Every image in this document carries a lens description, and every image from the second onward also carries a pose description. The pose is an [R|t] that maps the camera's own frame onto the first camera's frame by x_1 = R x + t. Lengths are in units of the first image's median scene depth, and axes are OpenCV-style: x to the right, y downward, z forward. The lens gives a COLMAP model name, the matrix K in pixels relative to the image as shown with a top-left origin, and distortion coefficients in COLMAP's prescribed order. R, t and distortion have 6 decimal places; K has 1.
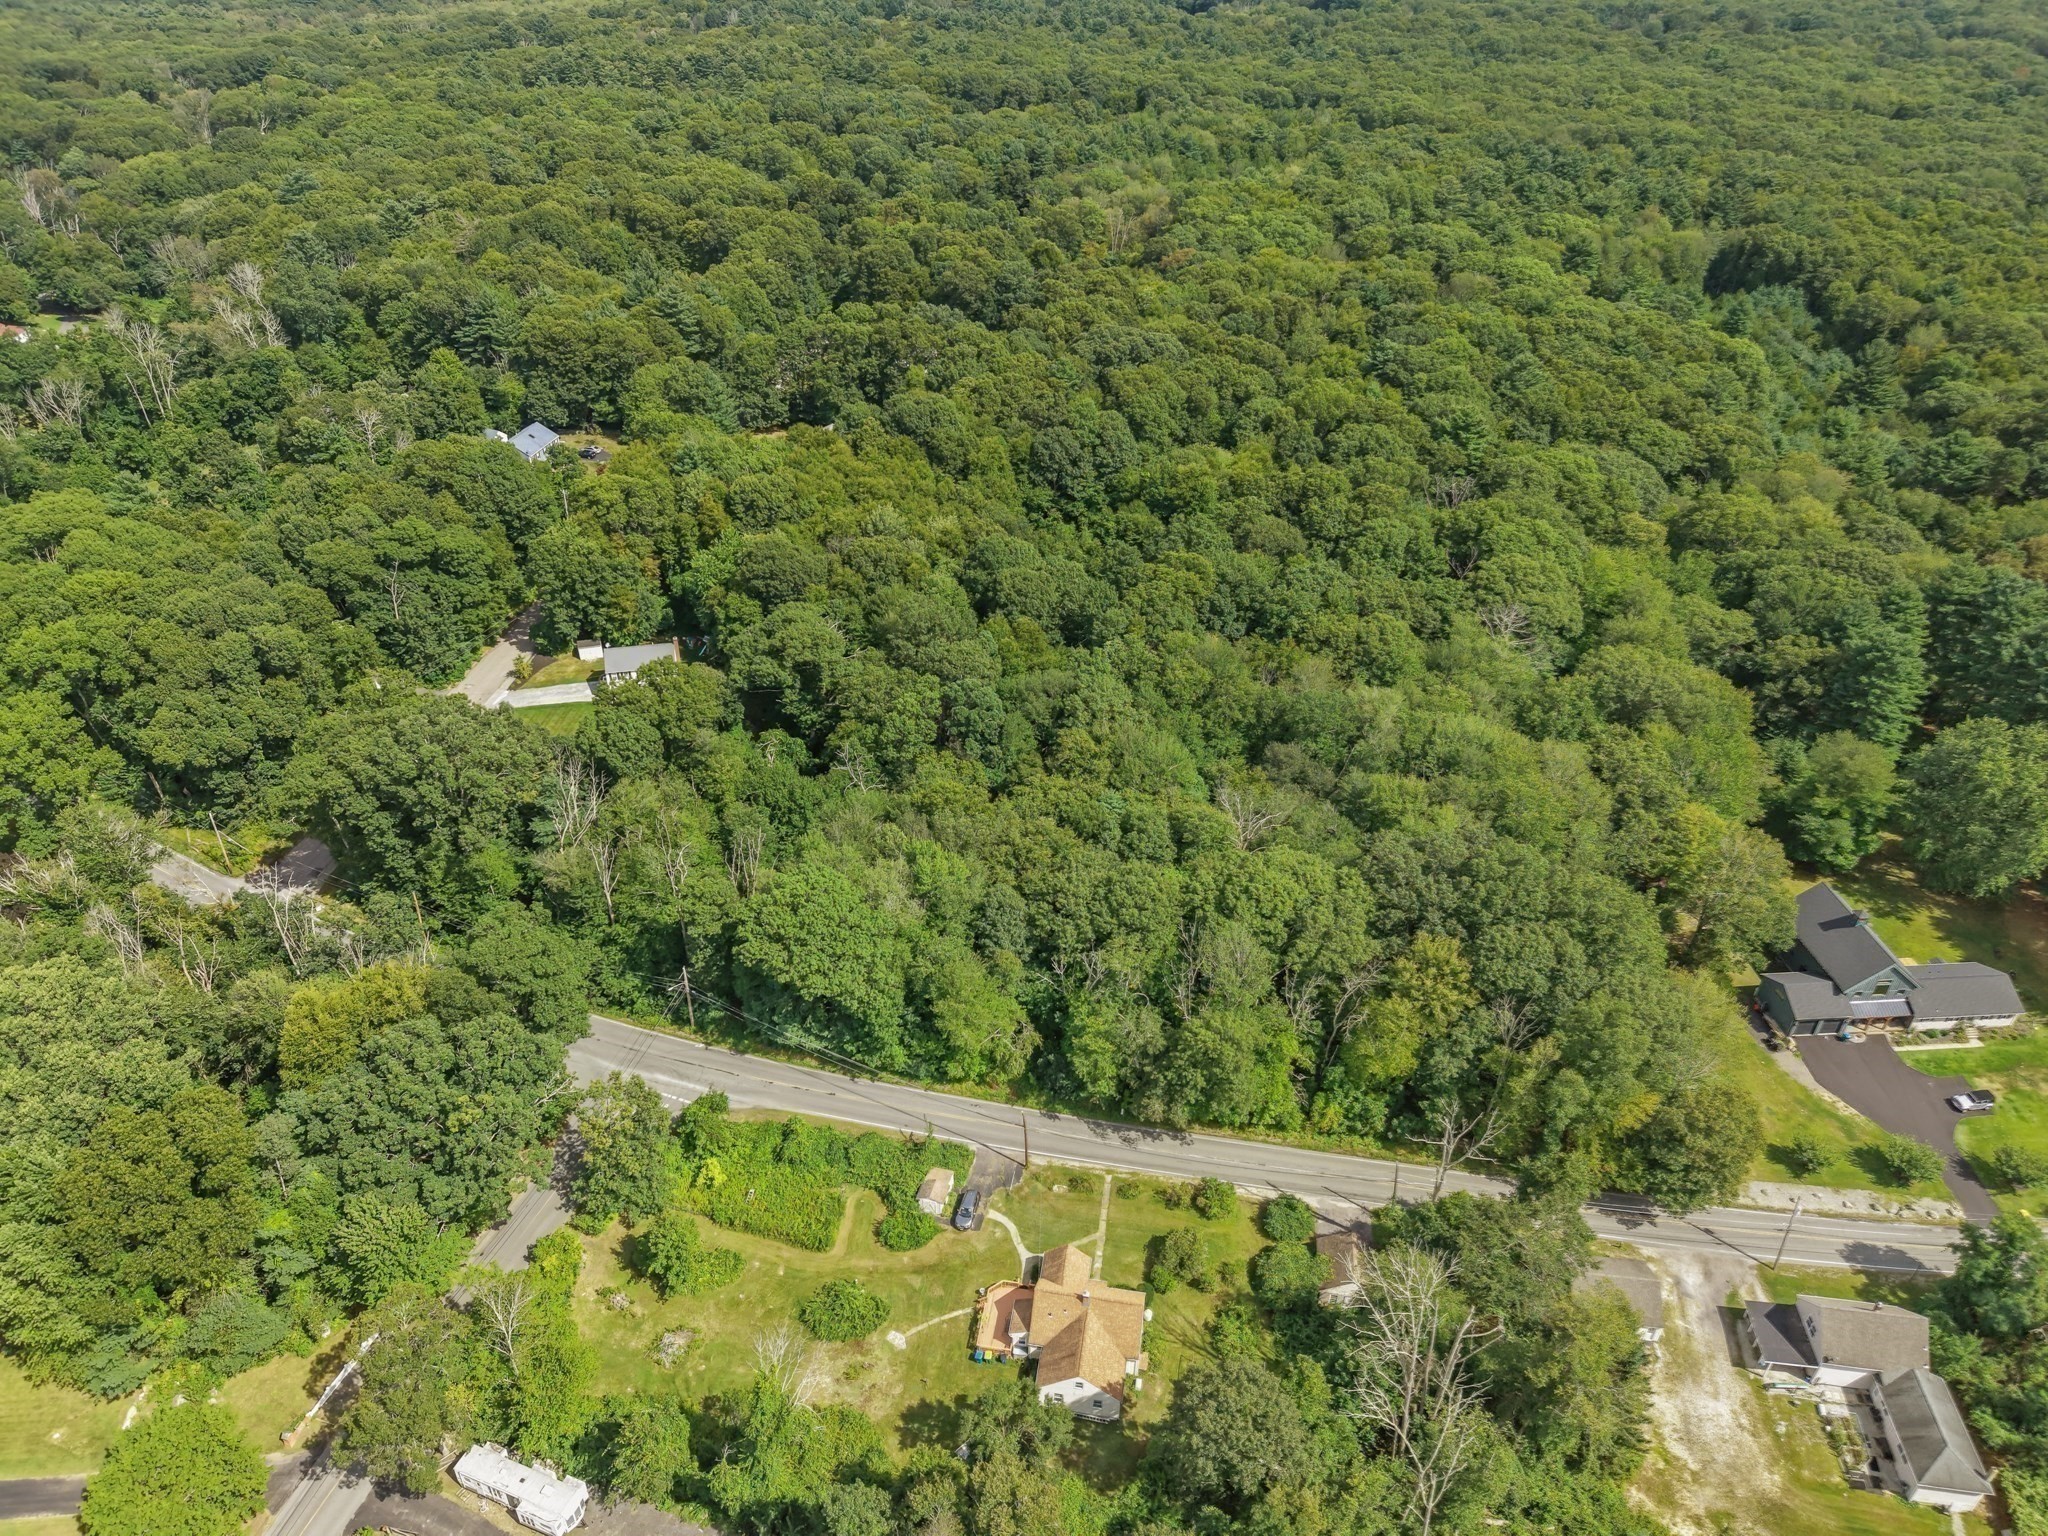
lens RADIAL K [[1372.7, 0, 1024.0], [0, 1372.7, 768.0], [0, 0, 1]] dist [0.033486, -0.026384]
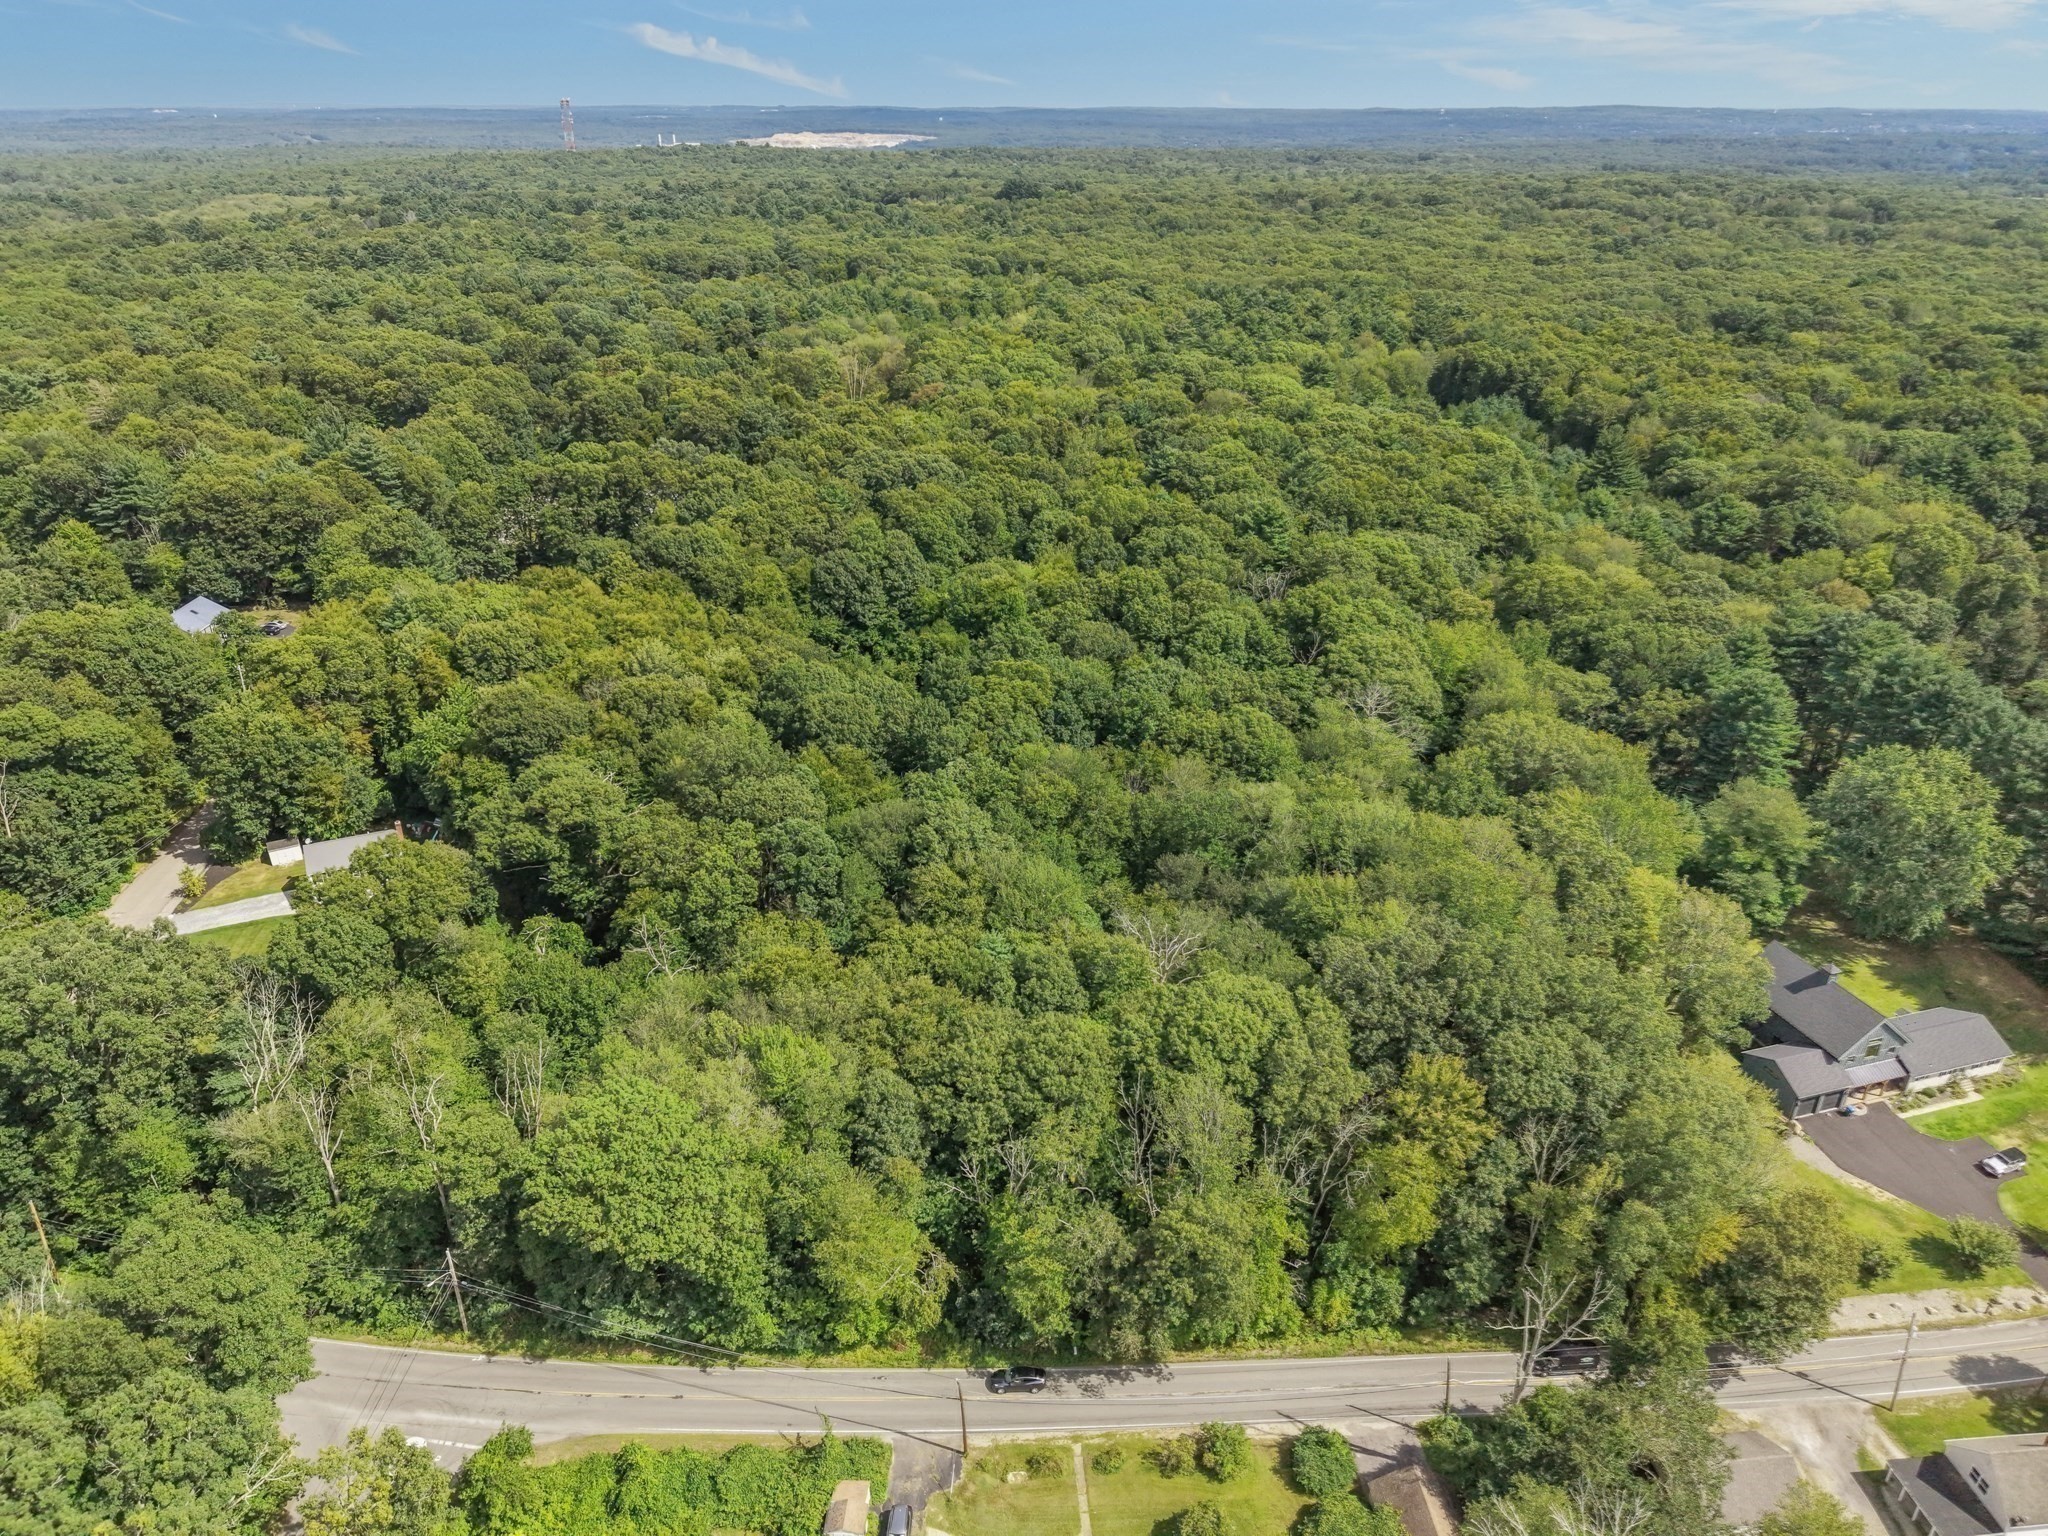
lens RADIAL K [[1375.7, 0, 1022.6], [0, 1375.7, 769.9], [0, 0, 1]] dist [0.025334, -0.020839]
pose [[0.977332, -0.100488, 0.186346, -0.056313], [0.123855, 0.985224, -0.118295, 0.018528], [-0.171705, 0.138693, 0.975337, 0.185928]]
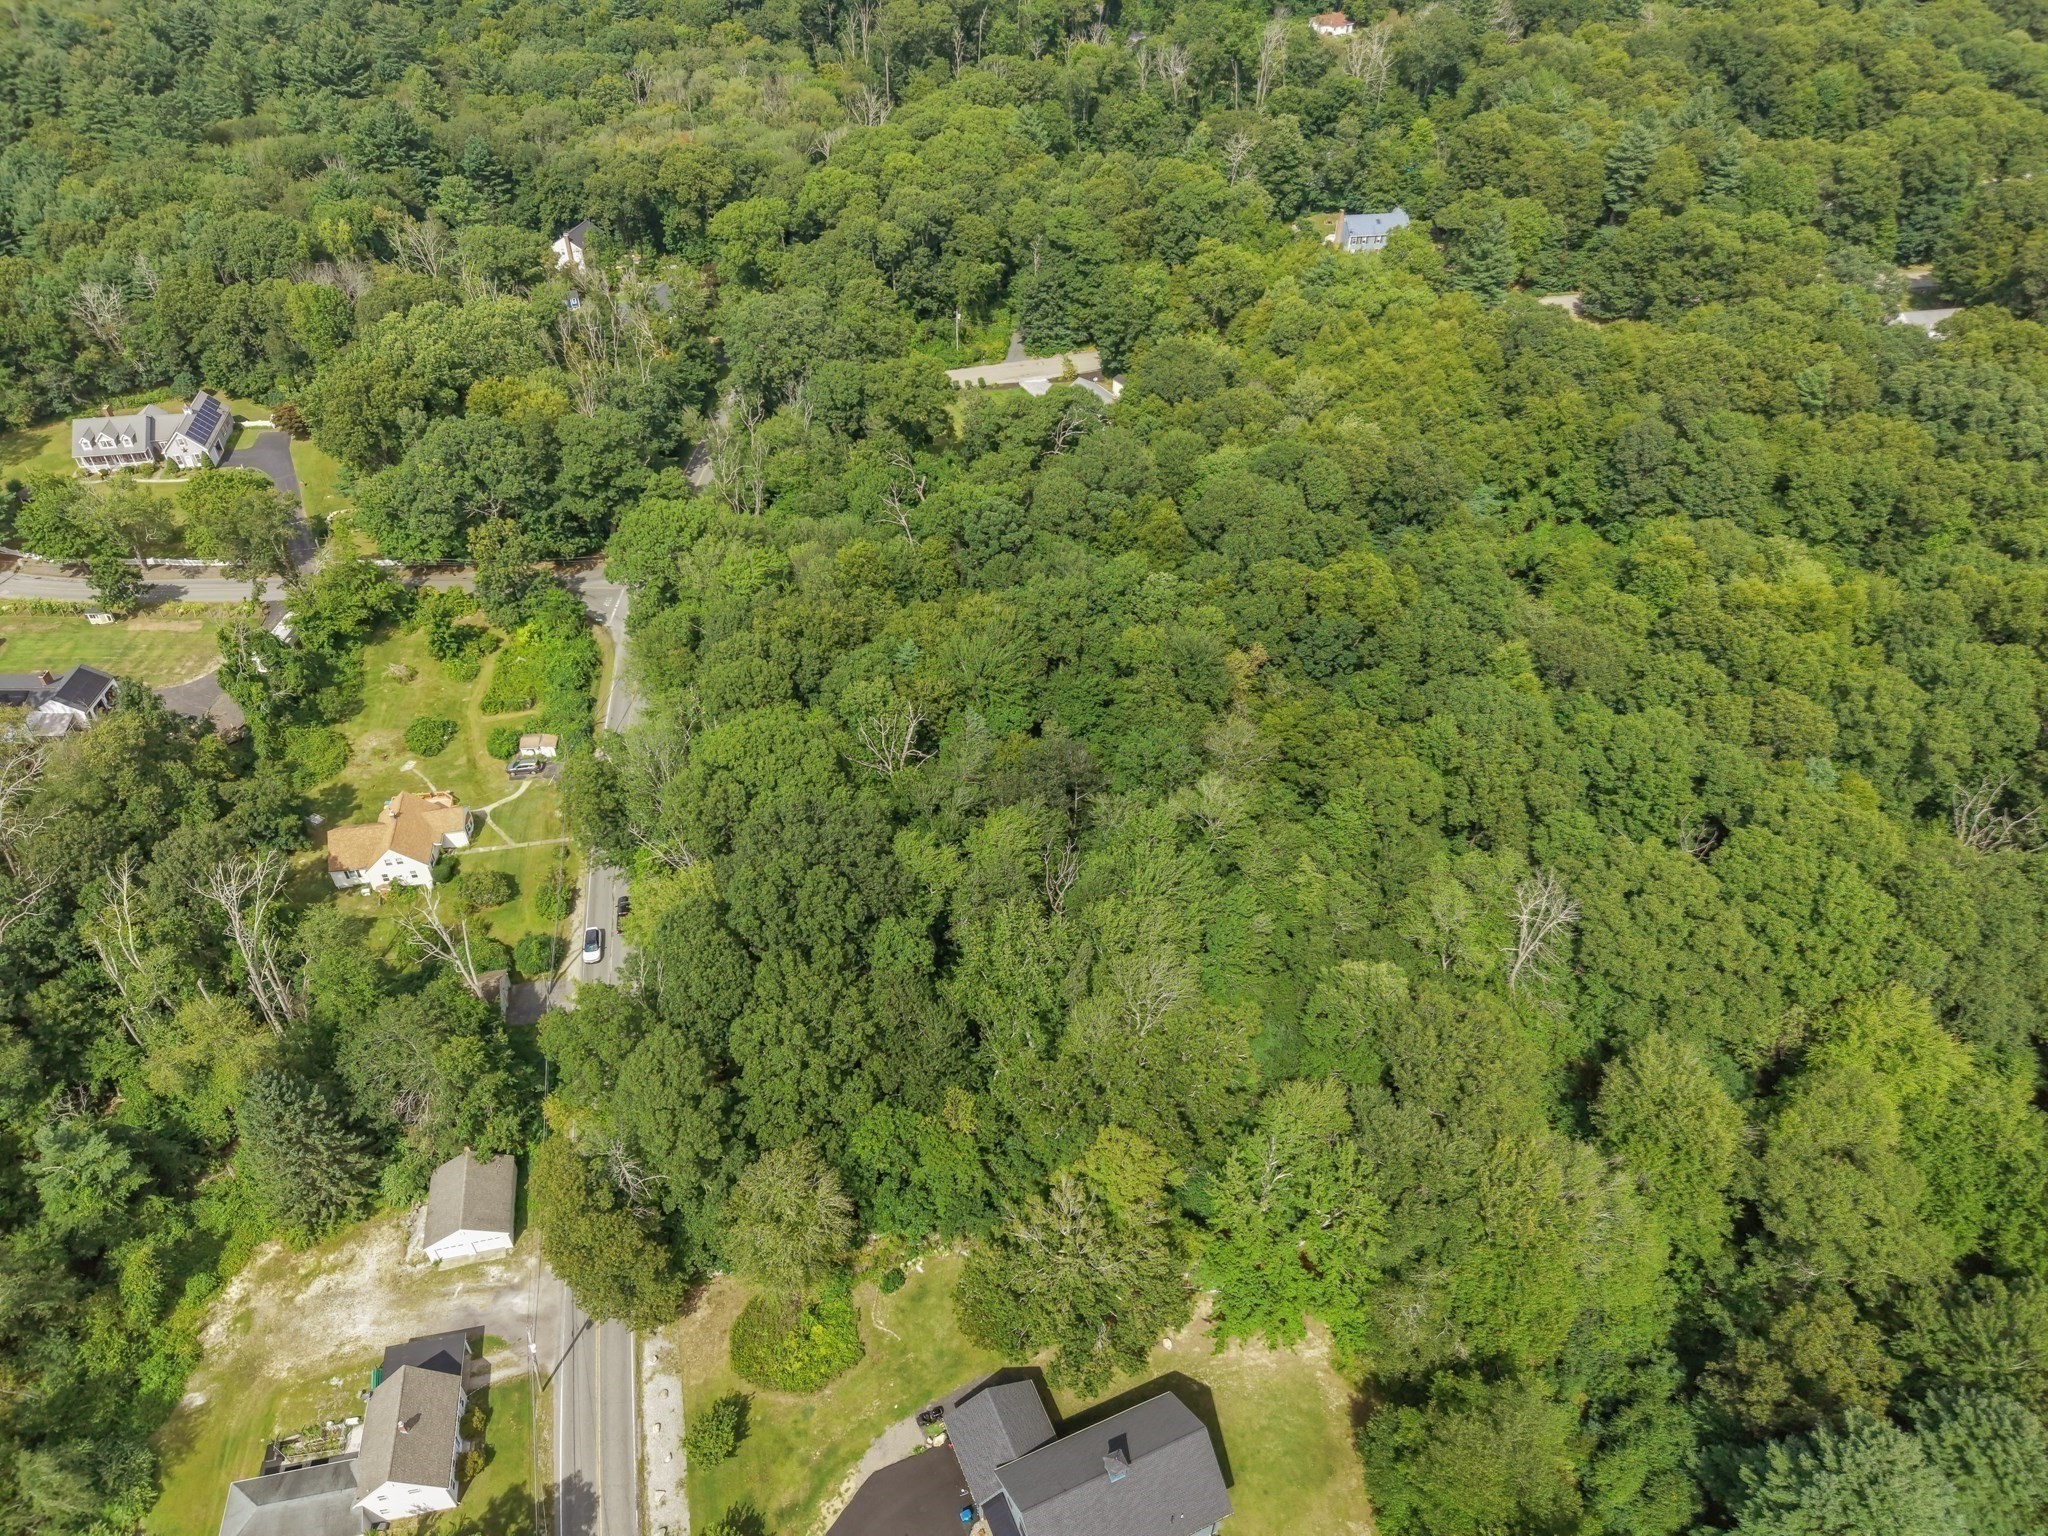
lens RADIAL K [[1372.7, 0, 1024.0], [0, 1372.7, 768.0], [0, 0, 1]] dist [0.033486, -0.026384]
pose [[0.325591, 0.616390, -0.716975, 0.785230], [-0.509690, 0.753105, 0.415992, -0.334943], [0.796371, 0.229992, 0.559372, 0.521871]]
